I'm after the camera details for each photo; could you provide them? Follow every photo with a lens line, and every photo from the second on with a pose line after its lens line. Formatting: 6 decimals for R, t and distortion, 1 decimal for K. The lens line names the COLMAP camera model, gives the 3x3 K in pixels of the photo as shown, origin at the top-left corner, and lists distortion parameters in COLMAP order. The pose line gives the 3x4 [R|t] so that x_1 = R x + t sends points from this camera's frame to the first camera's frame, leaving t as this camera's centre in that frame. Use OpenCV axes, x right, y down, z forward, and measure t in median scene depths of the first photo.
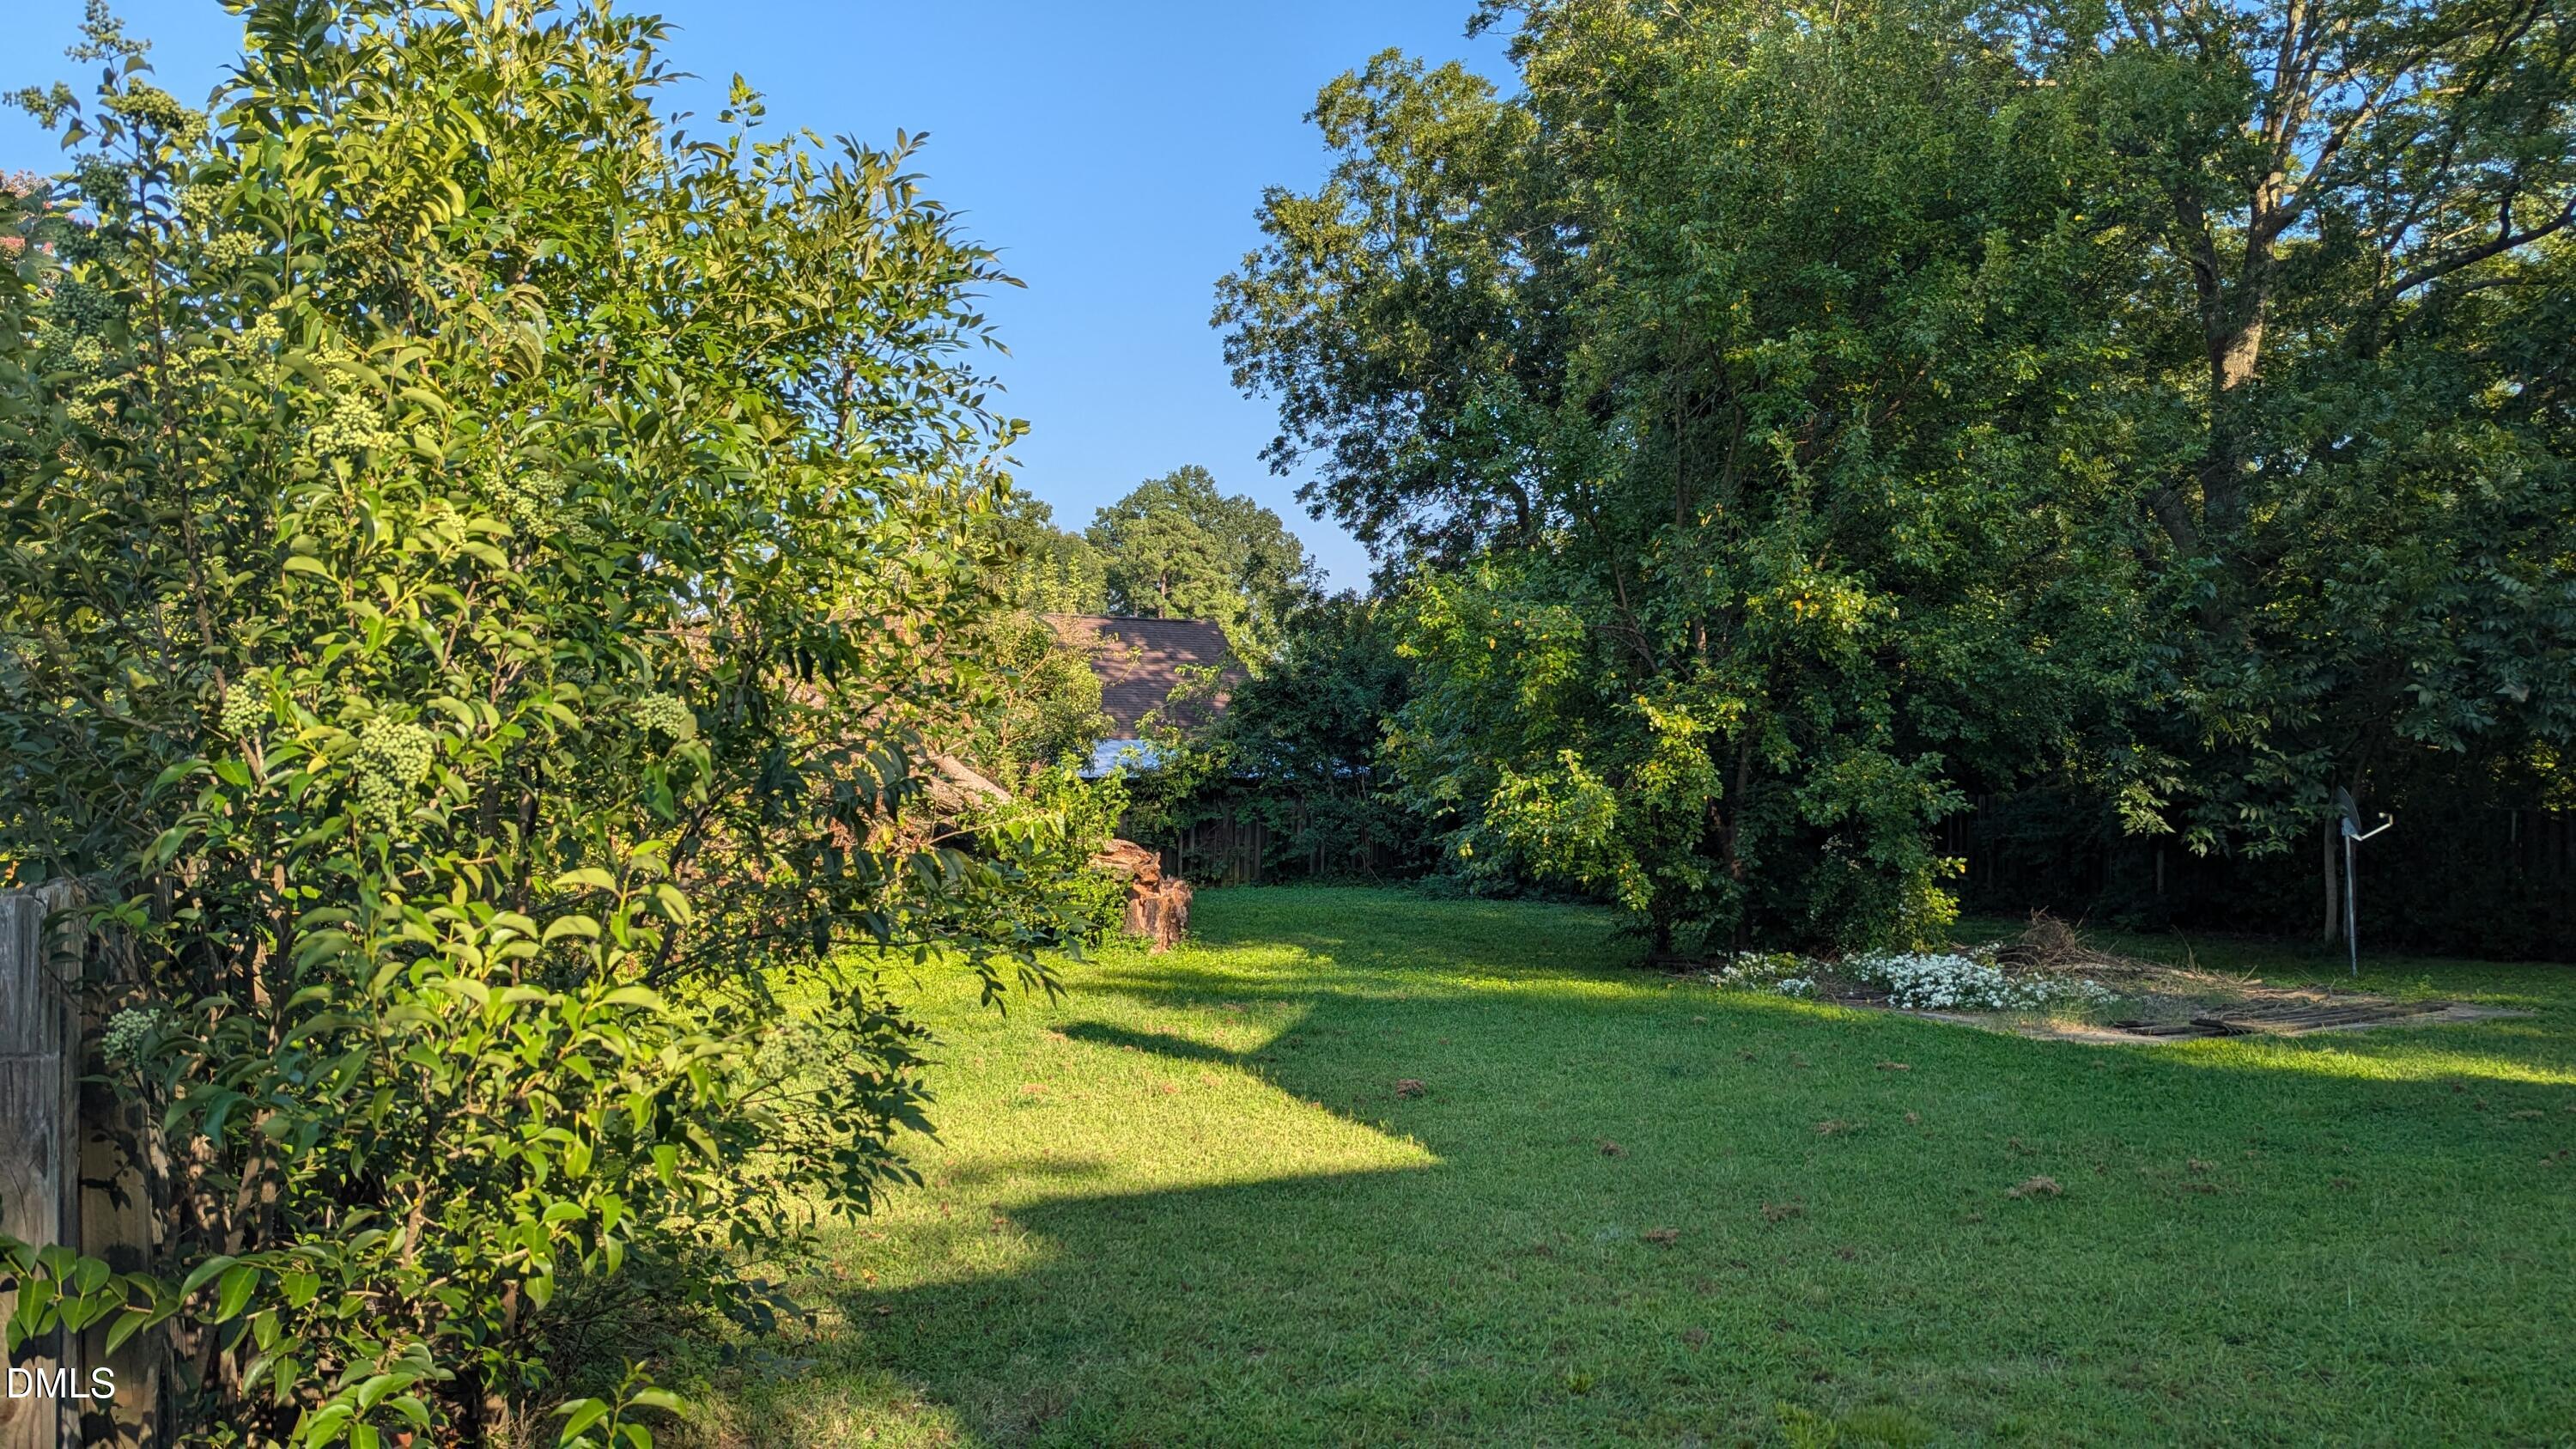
lens RADIAL K [[1736.0, 0, 1287.5], [0, 1736.0, 731.1], [0, 0, 1]] dist [-0.005715, -0.004596]
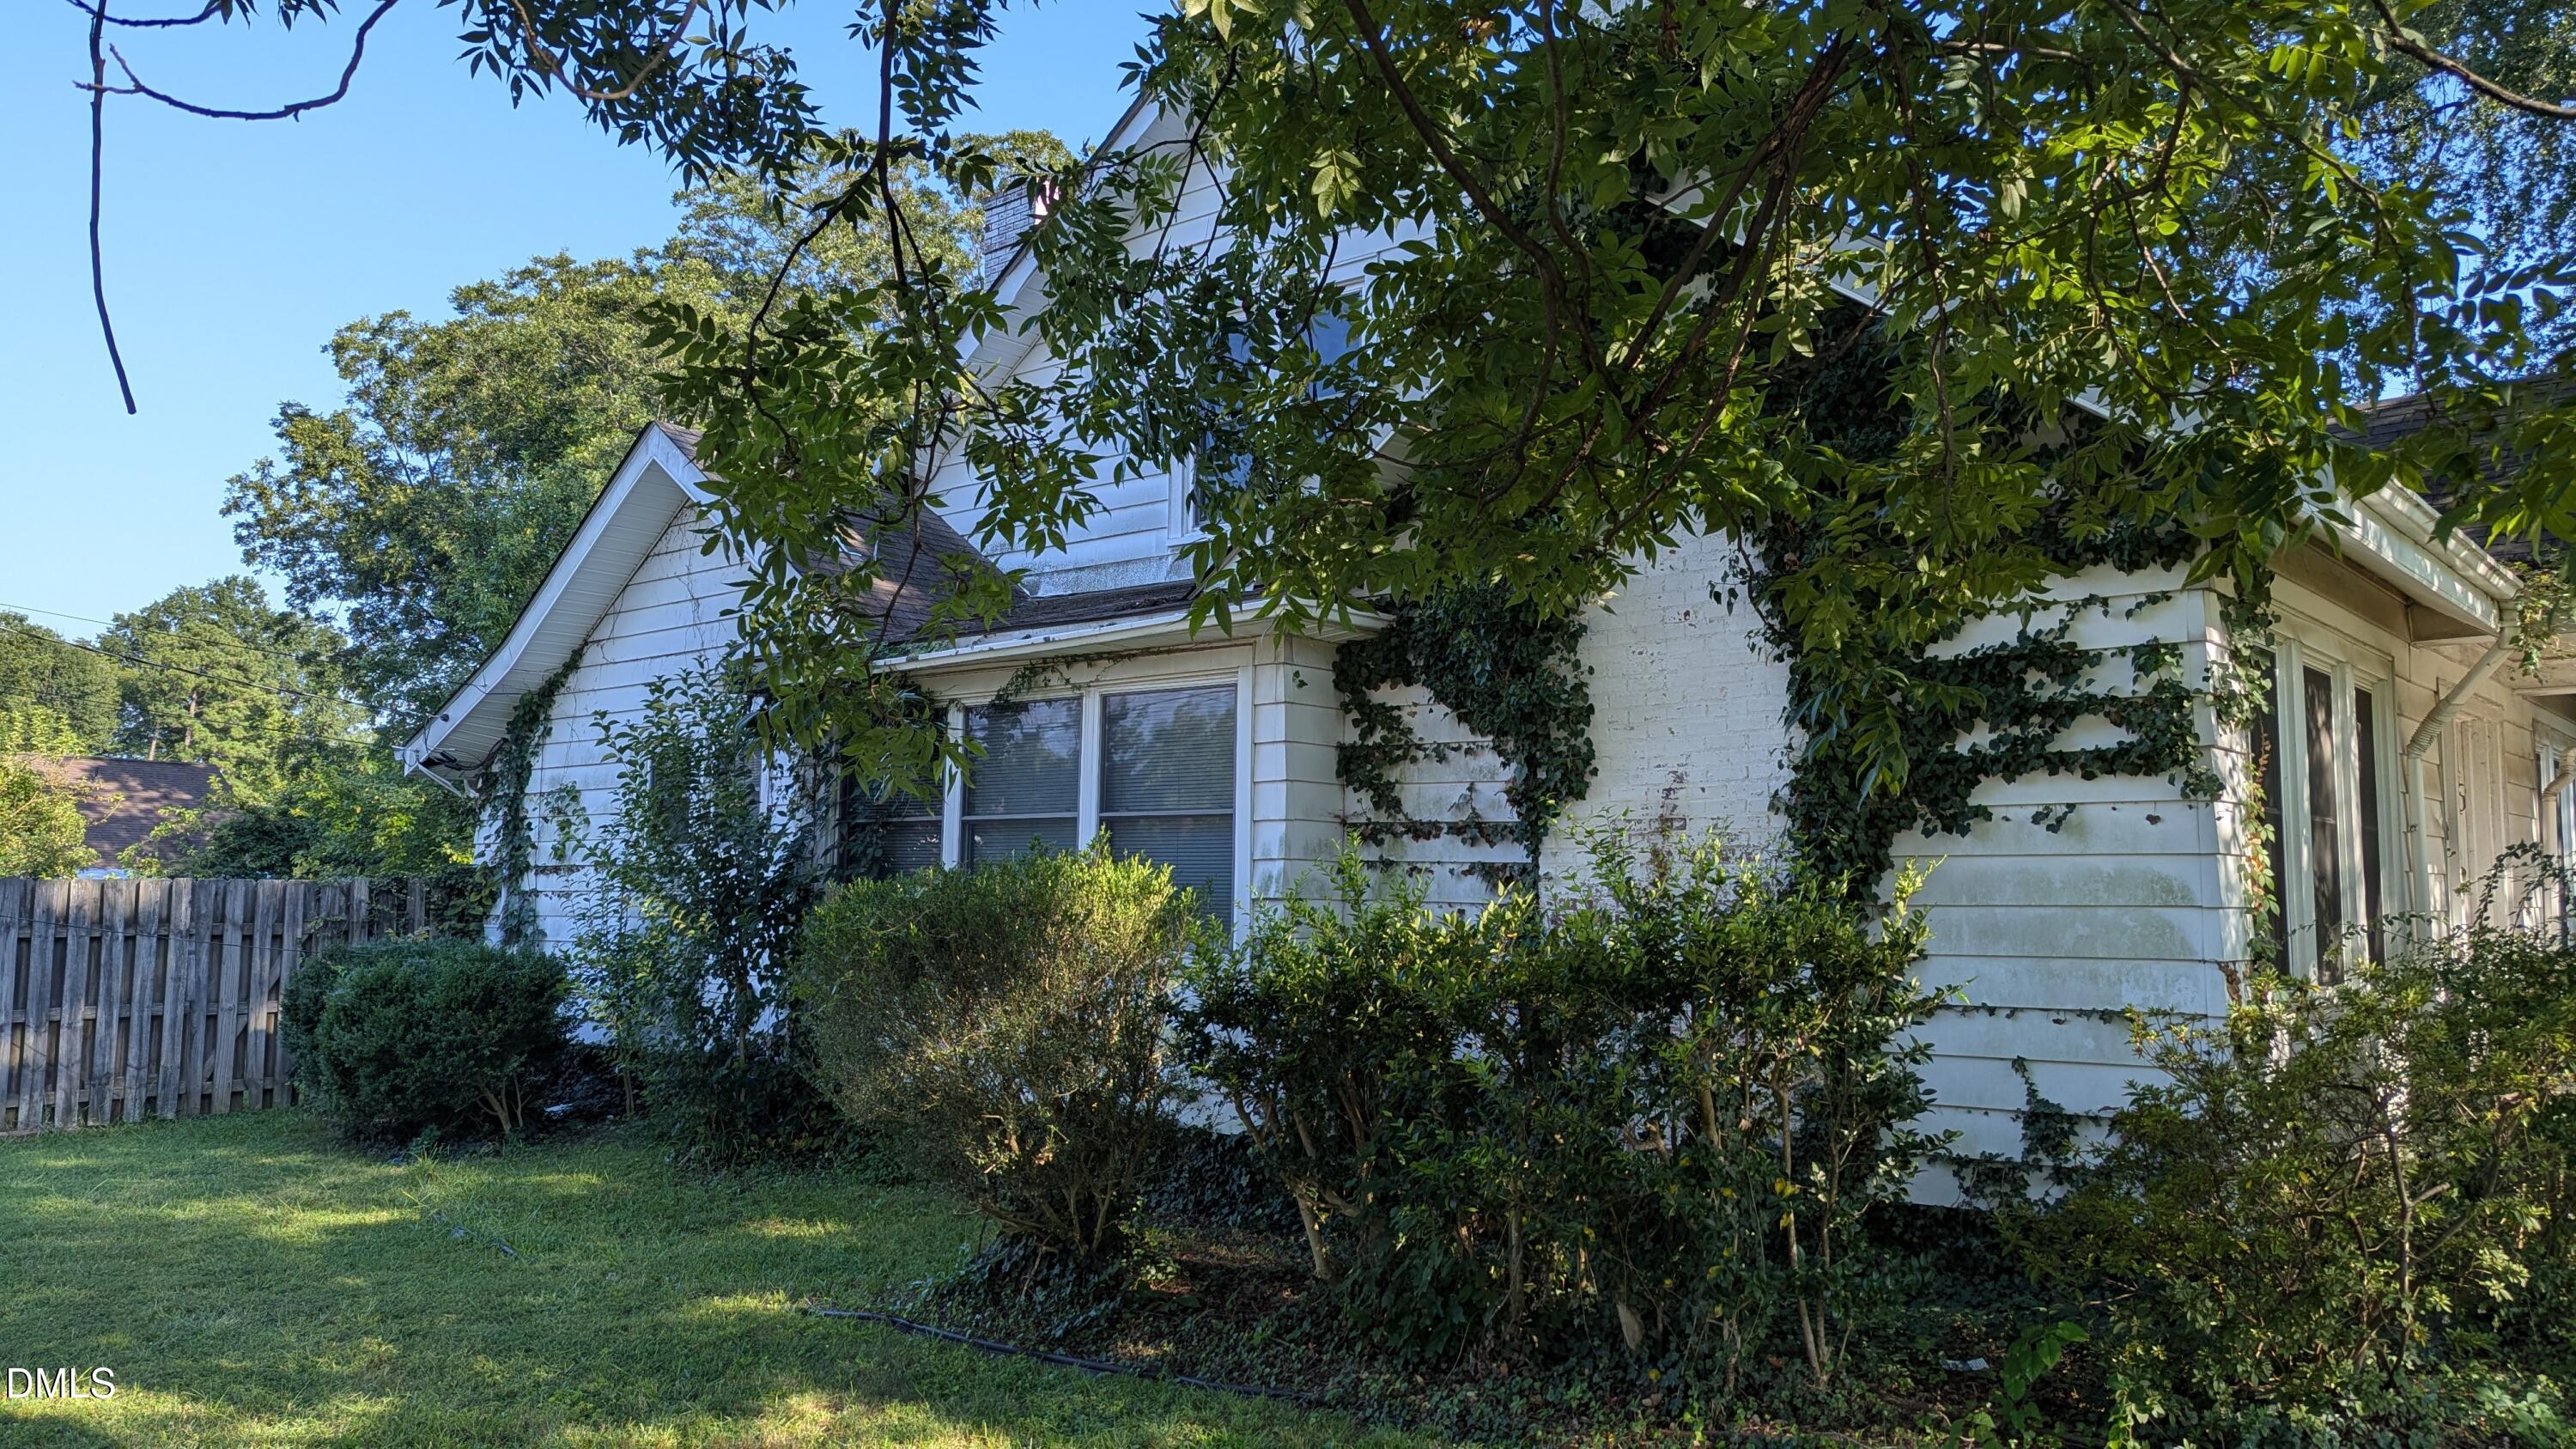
lens RADIAL K [[1736.0, 0, 1291.3], [0, 1736.0, 718.4], [0, 0, 1]] dist [-0.005715, -0.004596]
pose [[0.882401, 0.042099, 0.468611, 0.050884], [-0.003152, 0.996495, -0.083588, -0.000827], [-0.470488, 0.072281, 0.879441, -0.352369]]
